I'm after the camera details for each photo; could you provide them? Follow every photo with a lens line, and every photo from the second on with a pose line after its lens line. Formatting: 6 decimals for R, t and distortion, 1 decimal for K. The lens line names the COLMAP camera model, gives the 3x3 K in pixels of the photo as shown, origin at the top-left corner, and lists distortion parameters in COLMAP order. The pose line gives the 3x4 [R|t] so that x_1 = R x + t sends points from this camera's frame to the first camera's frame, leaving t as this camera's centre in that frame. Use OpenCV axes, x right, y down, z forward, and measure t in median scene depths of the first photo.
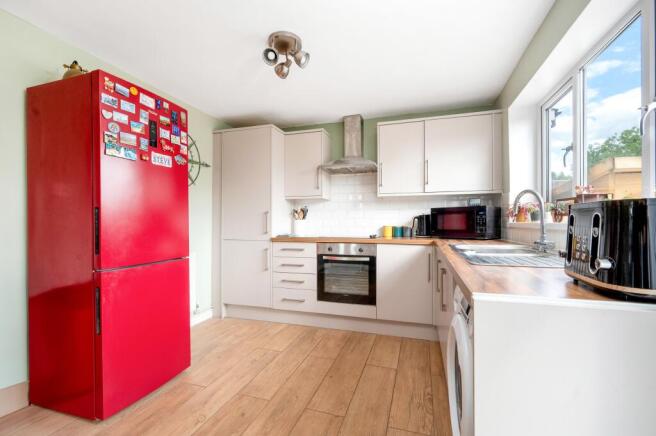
lens RADIAL K [[279.8, 0, 330.5], [0, 279.8, 220.0], [0, 0, 1]] dist [0.001717, -0.000107]
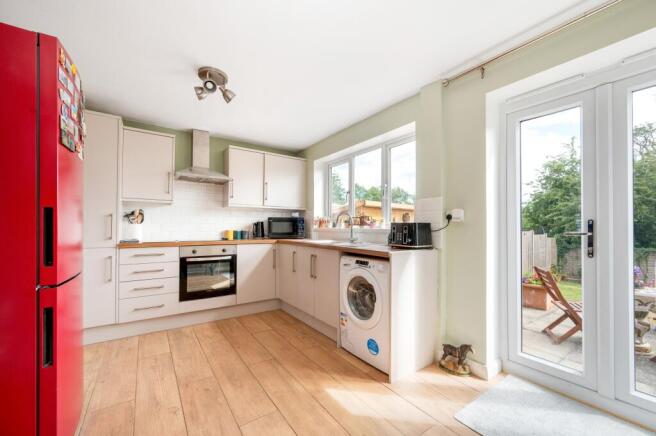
lens RADIAL K [[265.2, 0, 332.9], [0, 265.2, 223.7], [0, 0, 1]] dist [-0.001006, -0.000038]
pose [[0.600727, 0.016661, 0.799280, -0.498953], [-0.014048, 0.999848, -0.010284, -0.001619], [-0.799331, -0.005050, 0.600870, -0.052772]]
